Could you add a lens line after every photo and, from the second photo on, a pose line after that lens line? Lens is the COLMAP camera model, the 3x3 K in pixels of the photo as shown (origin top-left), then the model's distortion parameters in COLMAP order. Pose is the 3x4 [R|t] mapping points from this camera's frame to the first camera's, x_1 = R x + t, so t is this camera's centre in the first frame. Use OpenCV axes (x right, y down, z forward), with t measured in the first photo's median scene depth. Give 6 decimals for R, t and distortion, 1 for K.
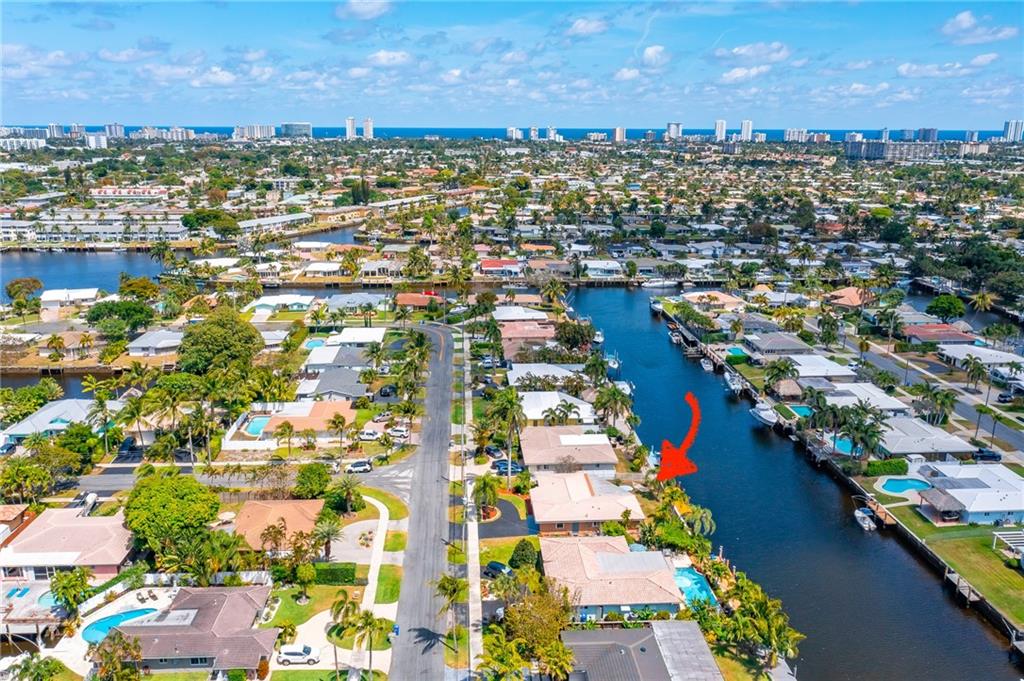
lens RADIAL K [[812.4, 0, 512.0], [0, 812.4, 340.5], [0, 0, 1]] dist [-0.010433, -0.000392]
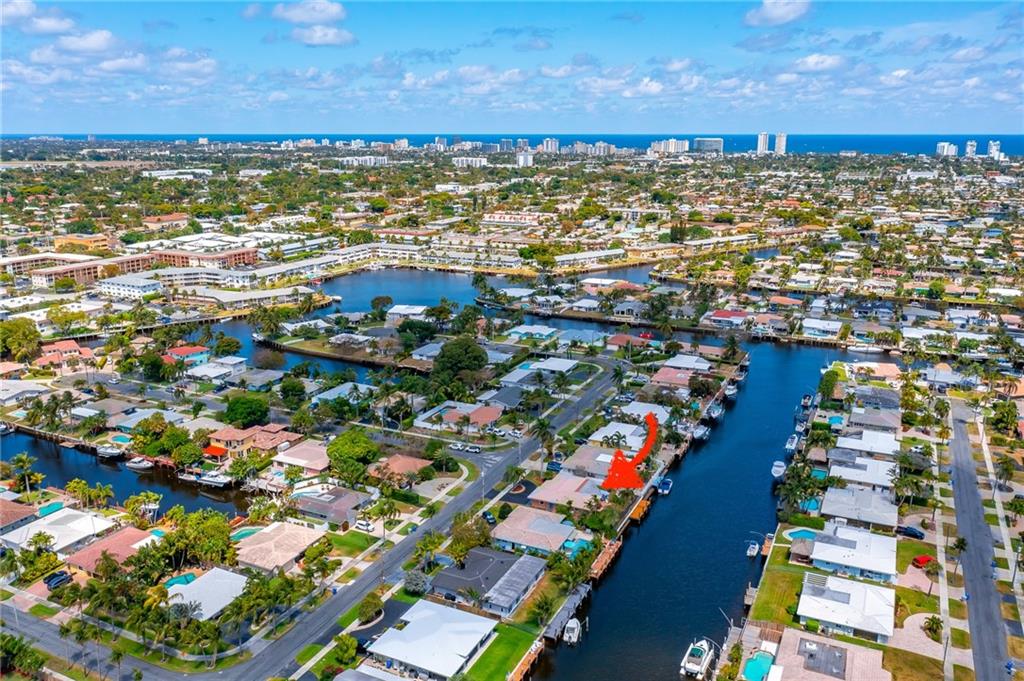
lens RADIAL K [[812.4, 0, 512.0], [0, 812.4, 340.5], [0, 0, 1]] dist [-0.010433, -0.000392]
pose [[0.871484, 0.118447, -0.475905, 0.344162], [-0.121043, 0.992324, 0.025321, -0.061650], [0.475252, 0.035539, 0.879132, -0.225486]]
